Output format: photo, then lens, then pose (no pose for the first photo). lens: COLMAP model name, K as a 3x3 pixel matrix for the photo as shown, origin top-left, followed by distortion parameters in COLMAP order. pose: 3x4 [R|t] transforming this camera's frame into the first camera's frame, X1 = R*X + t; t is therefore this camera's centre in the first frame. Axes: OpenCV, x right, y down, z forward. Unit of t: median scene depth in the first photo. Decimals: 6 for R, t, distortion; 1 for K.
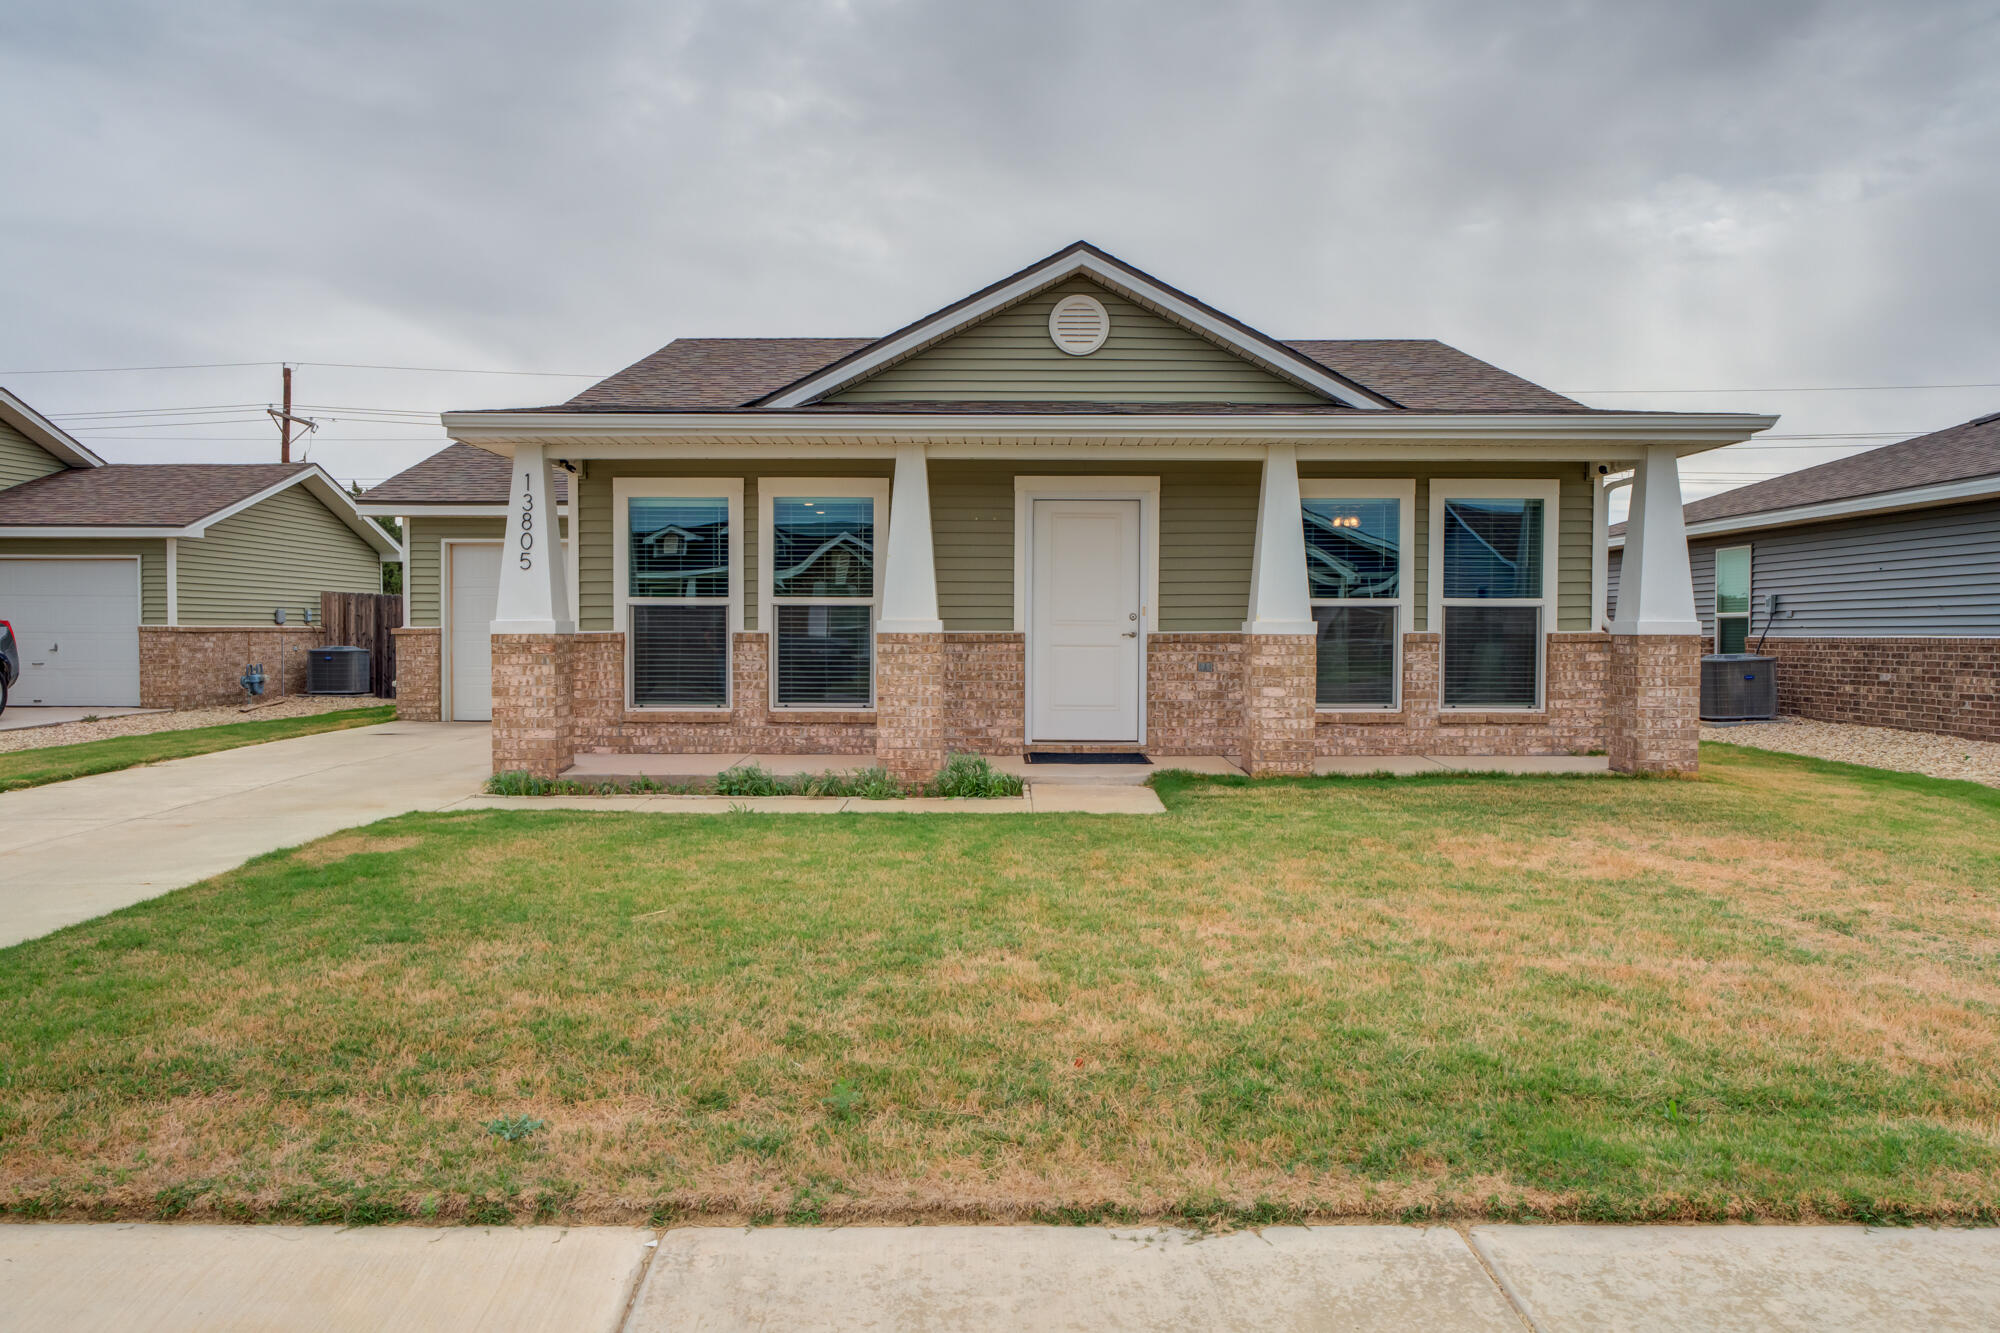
lens RADIAL K [[1433.6, 0, 1000.0], [0, 1433.6, 666.5], [0, 0, 1]] dist [0.048220, -0.001284]
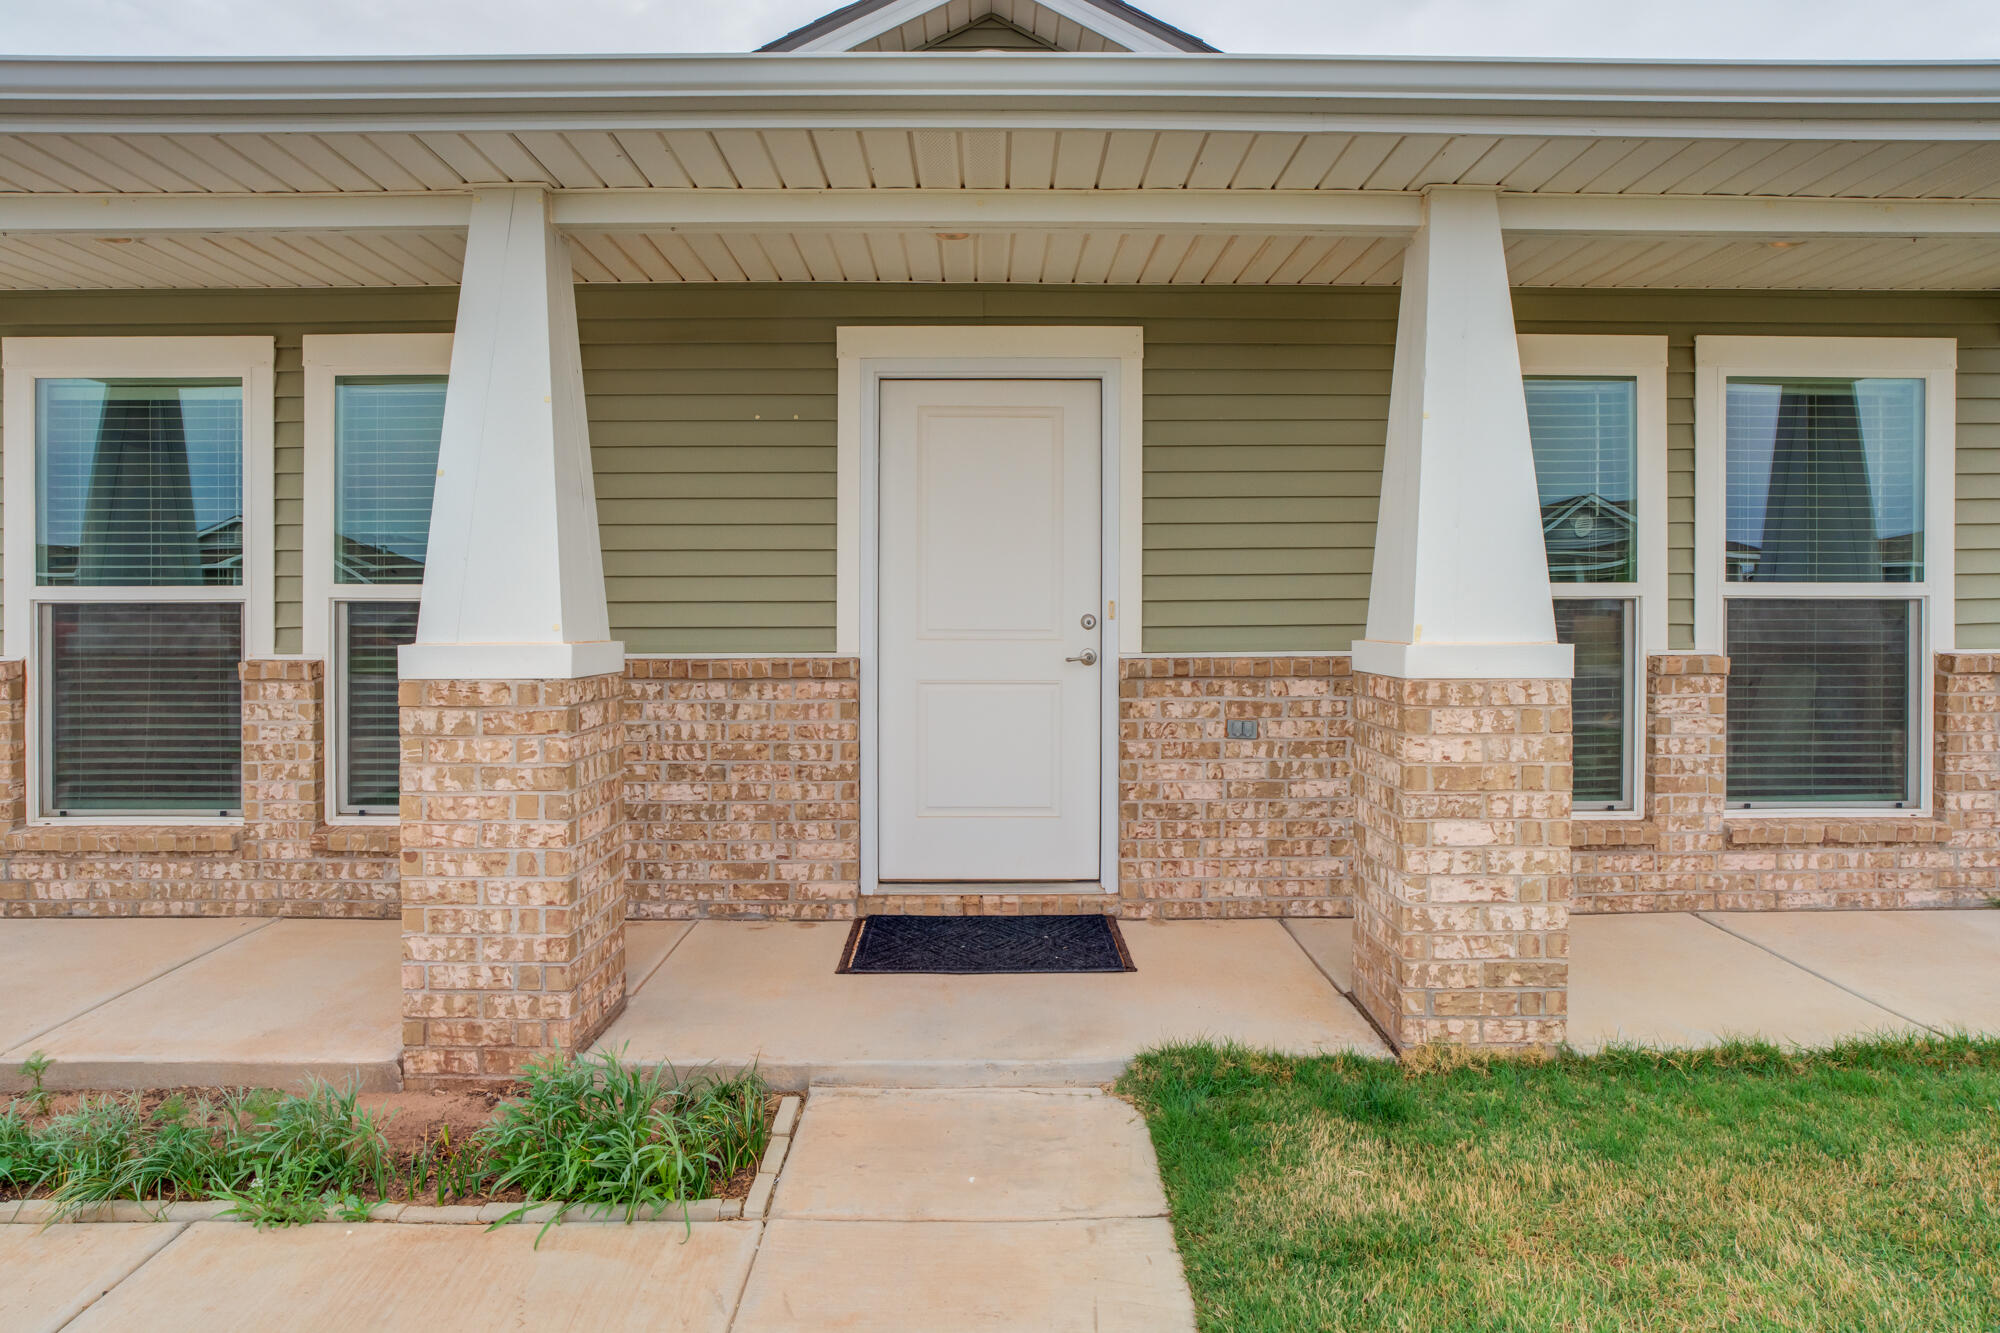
lens RADIAL K [[1134.7, 0, 1004.4], [0, 1134.7, 618.1], [0, 0, 1]] dist [-0.047183, 0.026239]
pose [[0.999898, -0.004339, 0.013631, 0.060206], [0.004584, 0.999827, -0.018000, -0.029800], [-0.013550, 0.018060, 0.999745, 0.629224]]
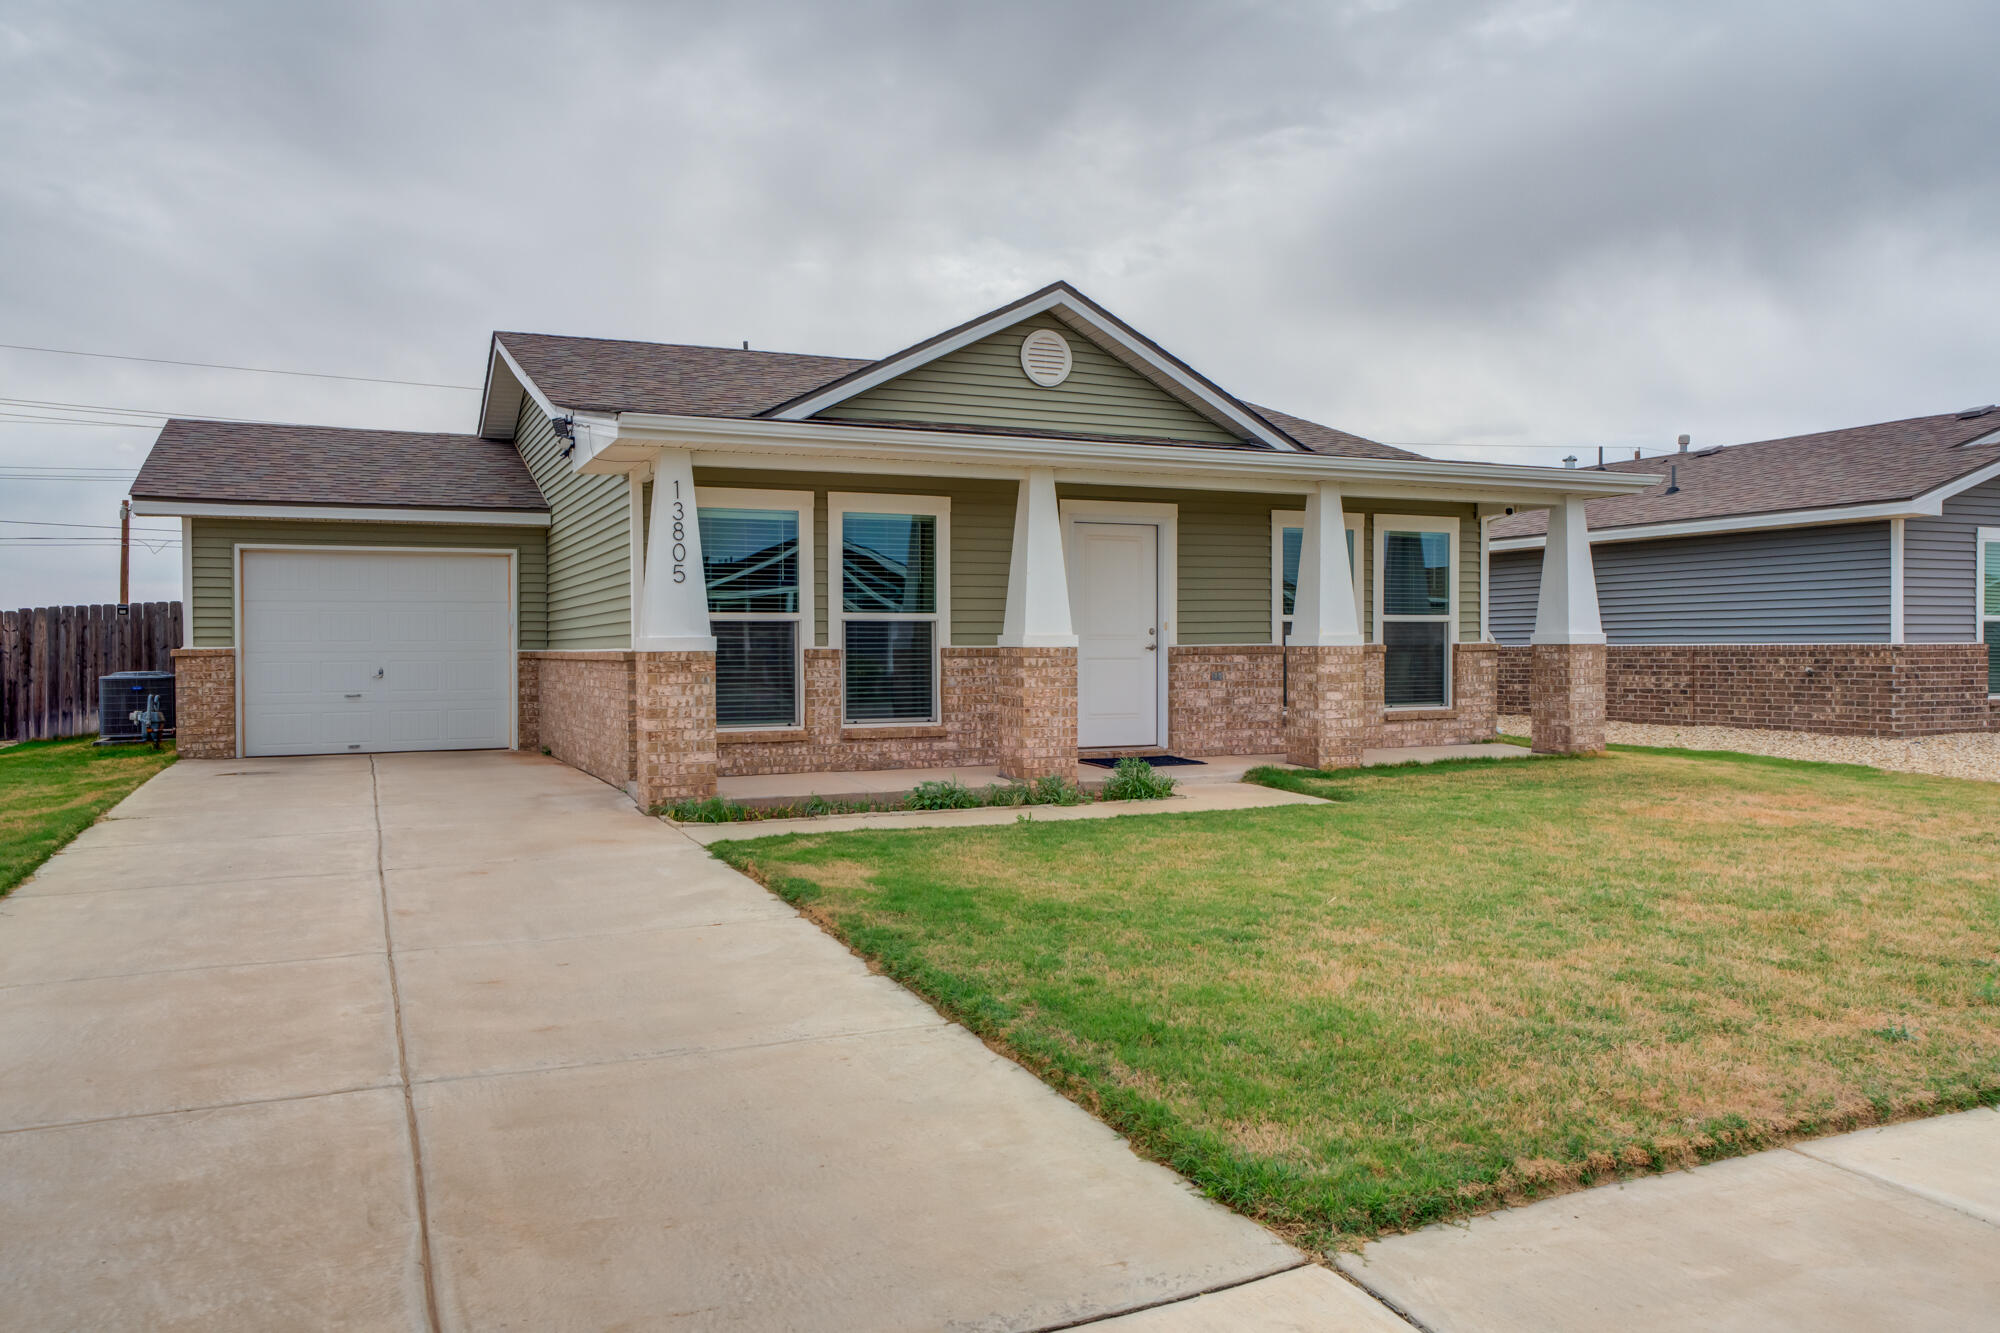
lens RADIAL K [[1433.6, 0, 1000.0], [0, 1433.6, 666.5], [0, 0, 1]] dist [0.048220, -0.001284]
pose [[0.907893, -0.013235, 0.418994, -0.477530], [0.018082, 0.999808, -0.007599, -0.001773], [-0.418812, 0.014475, 0.907957, 0.056552]]
